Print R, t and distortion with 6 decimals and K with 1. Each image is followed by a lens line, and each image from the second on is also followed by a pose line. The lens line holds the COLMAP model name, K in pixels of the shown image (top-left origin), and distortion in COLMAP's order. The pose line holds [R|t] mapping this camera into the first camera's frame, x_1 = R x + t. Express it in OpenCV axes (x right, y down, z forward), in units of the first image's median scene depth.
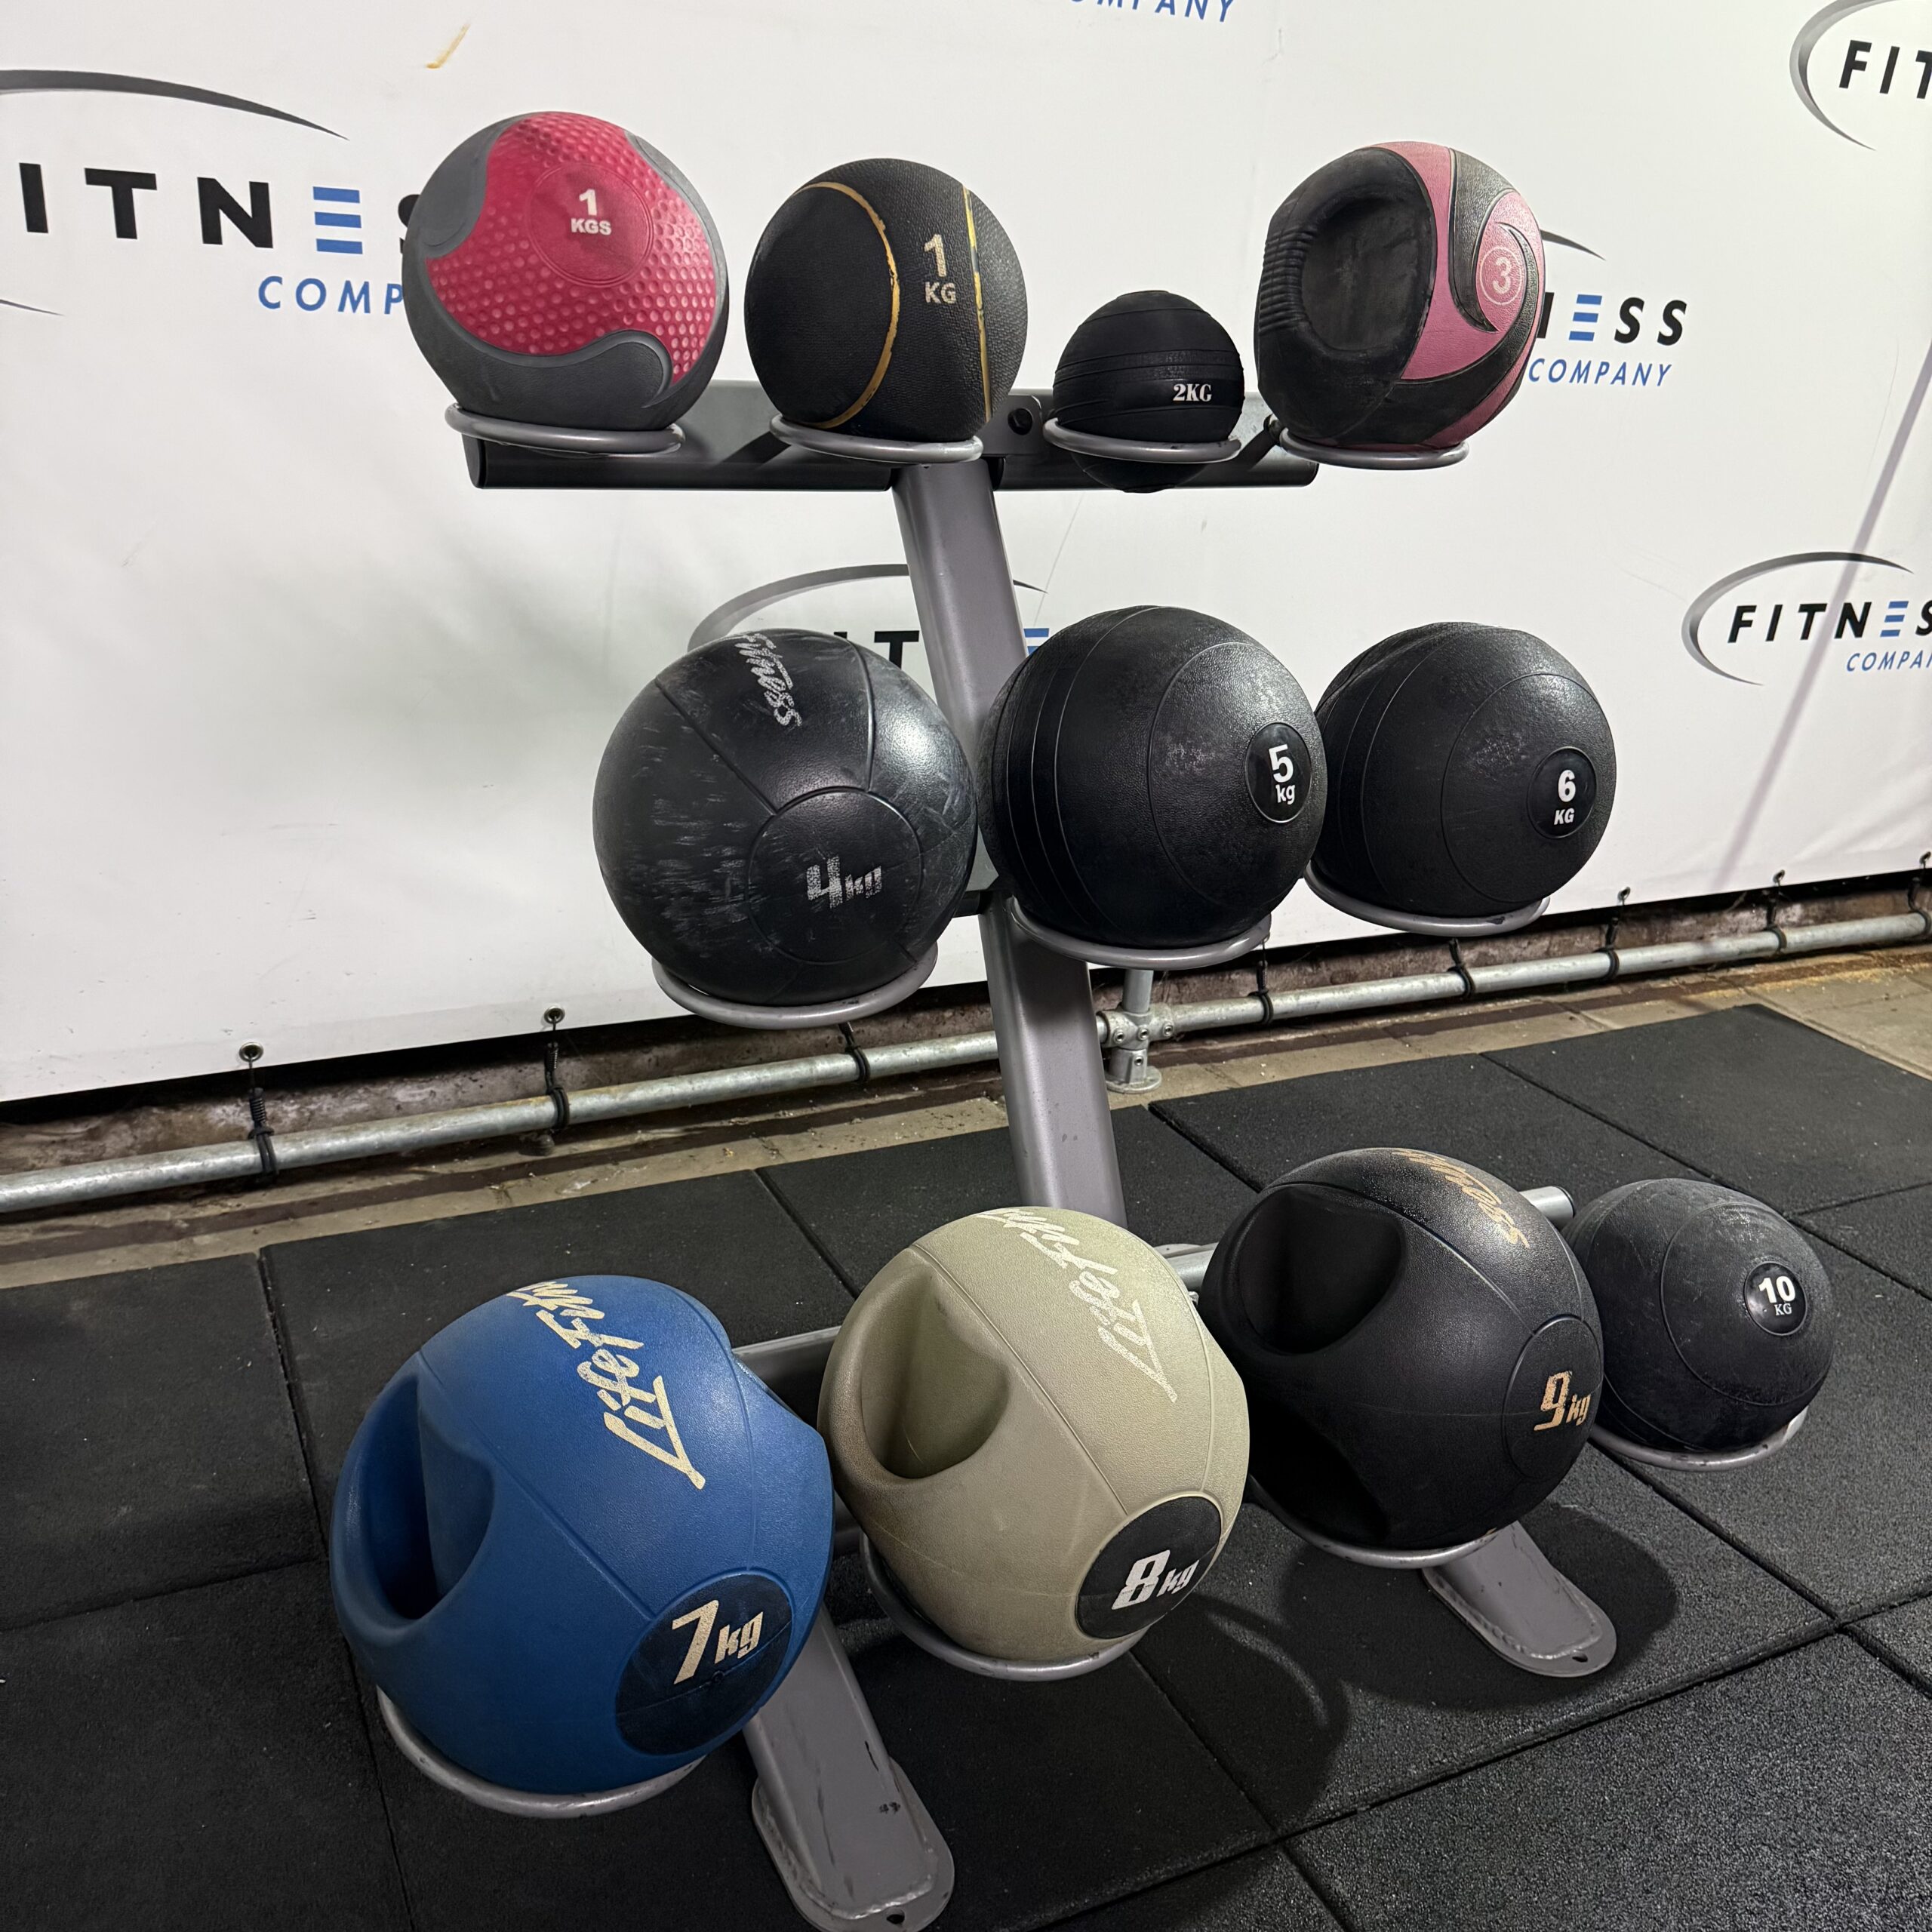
lens RADIAL K [[1792.6, 0, 954.7], [0, 1792.6, 977.4], [0, 0, 1]] dist [0.194859, -0.419695]
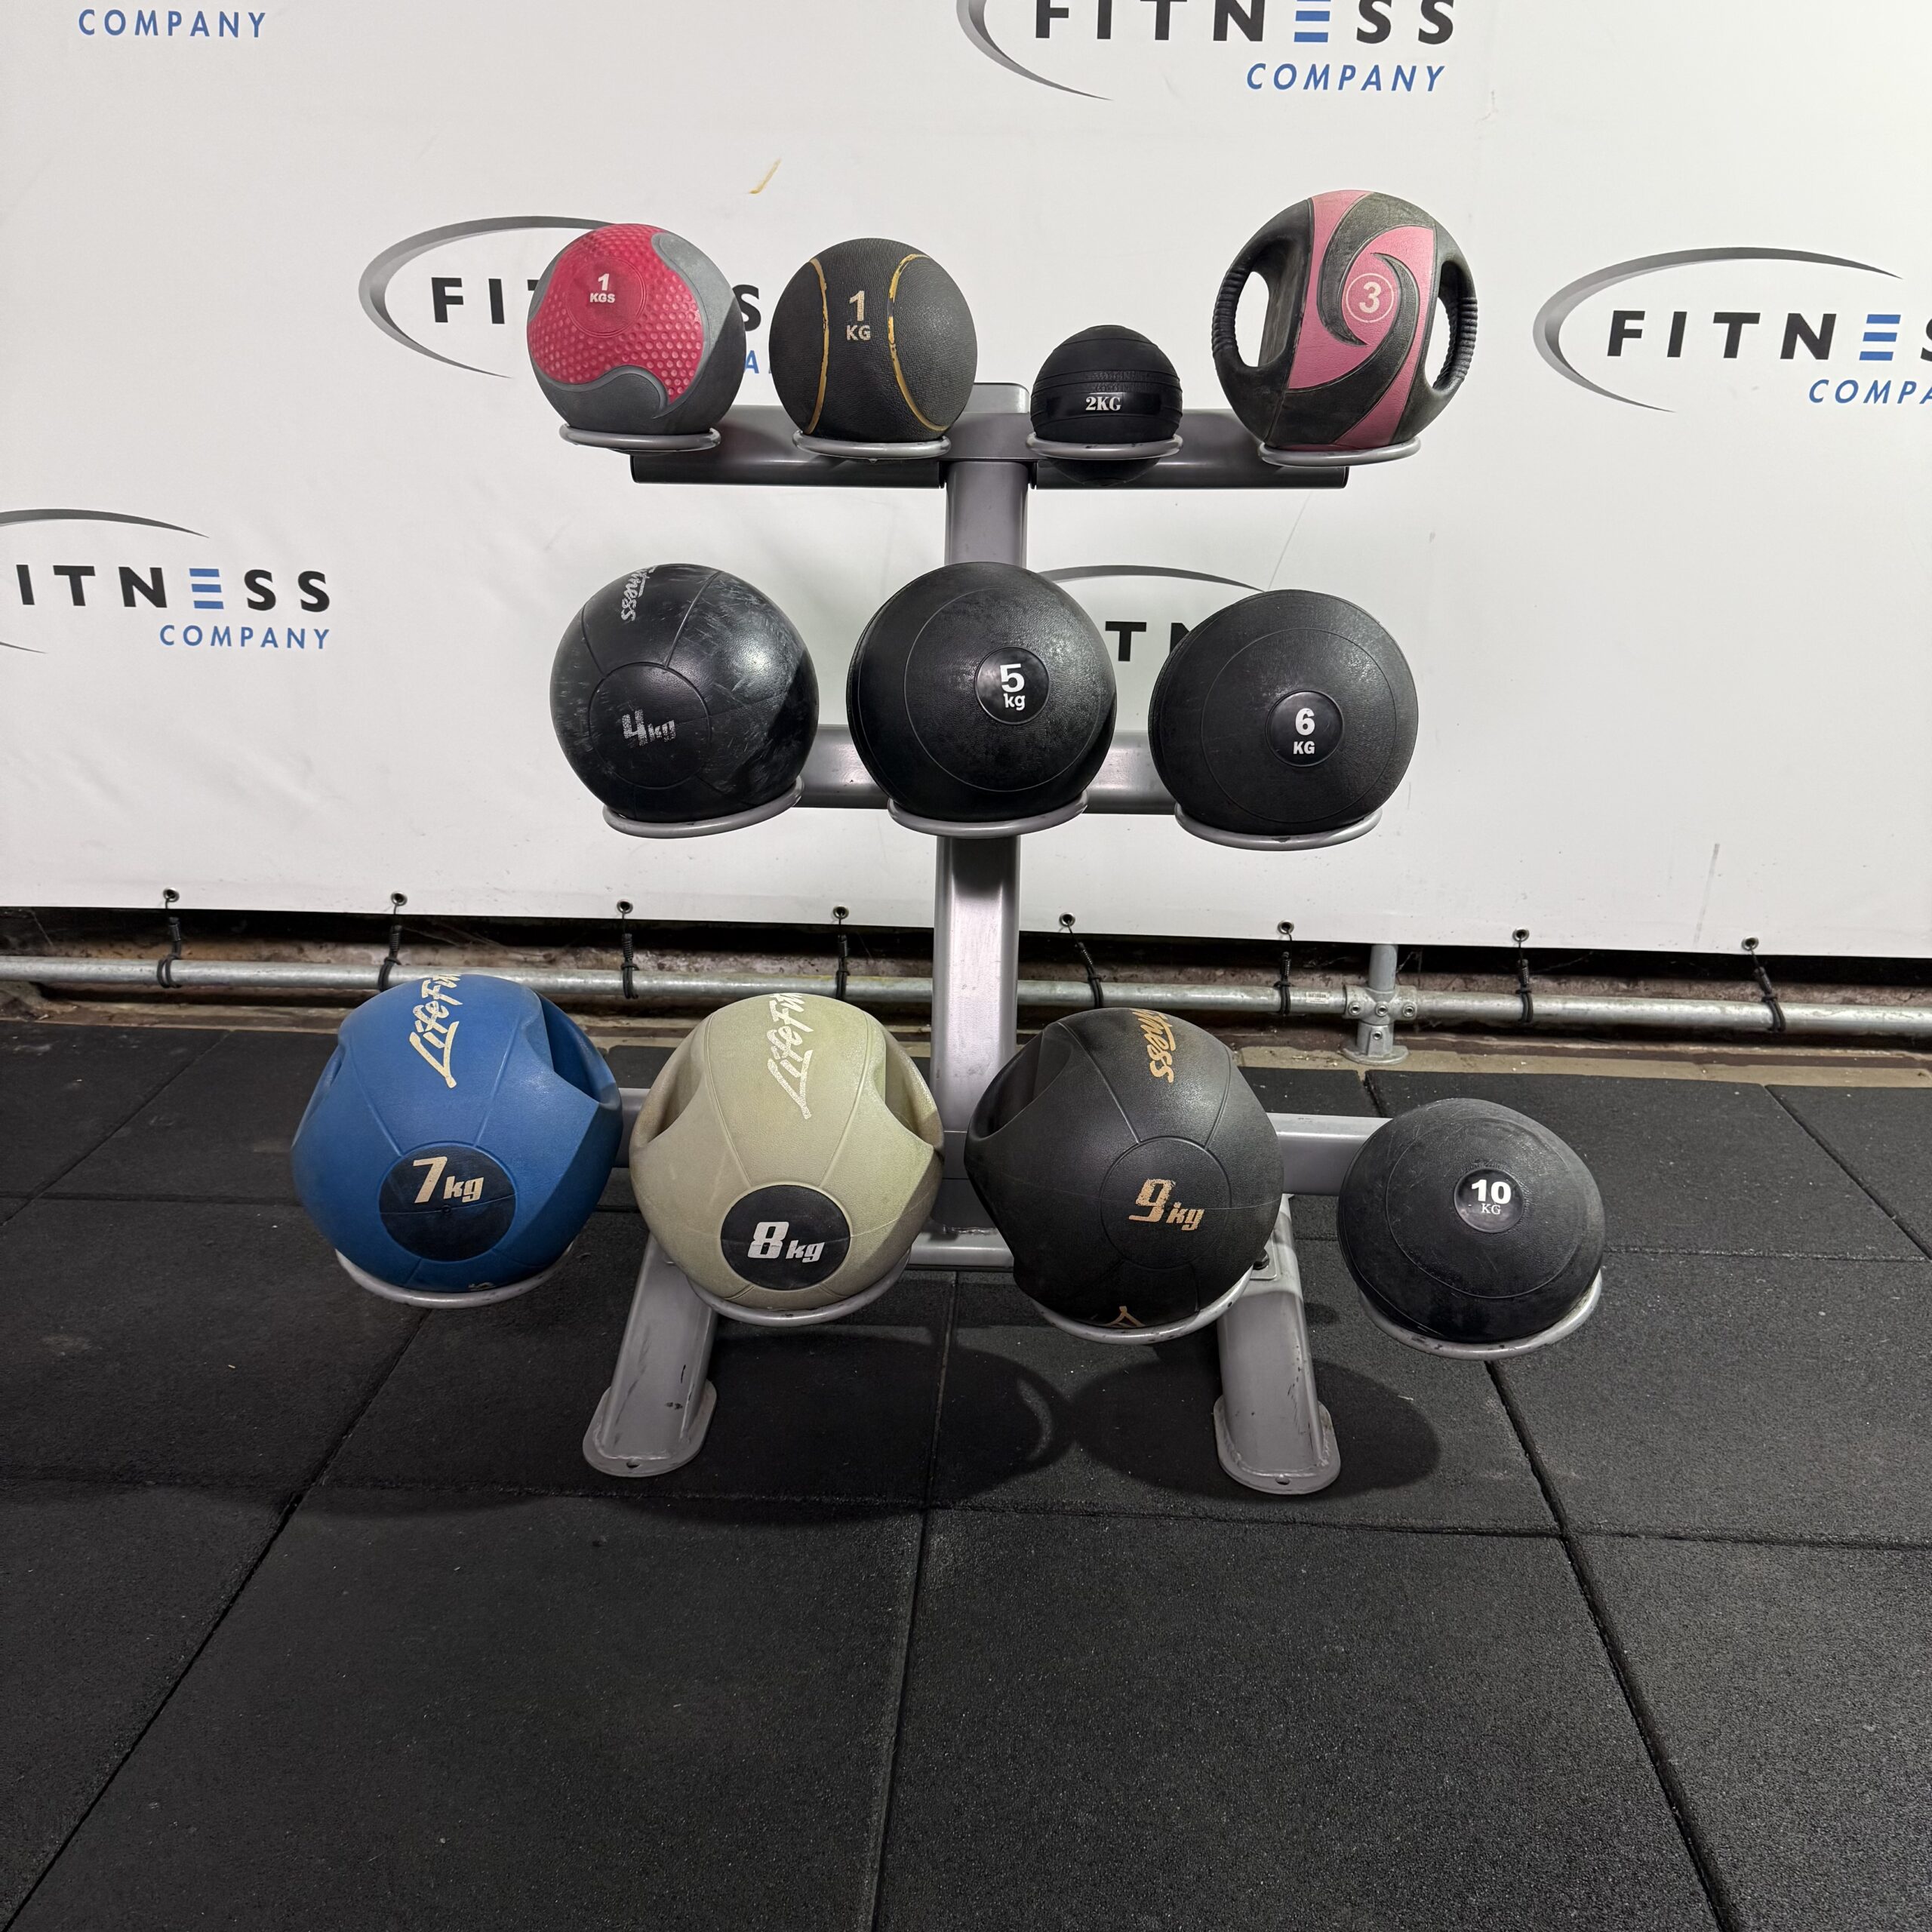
lens RADIAL K [[1792.6, 0, 954.7], [0, 1792.6, 977.4], [0, 0, 1]] dist [0.194859, -0.419695]
pose [[0.875471, 0.118758, -0.468451, 0.766049], [-0.138105, 0.990393, -0.007024, 0.108937], [0.463116, 0.070845, 0.883461, -0.152431]]
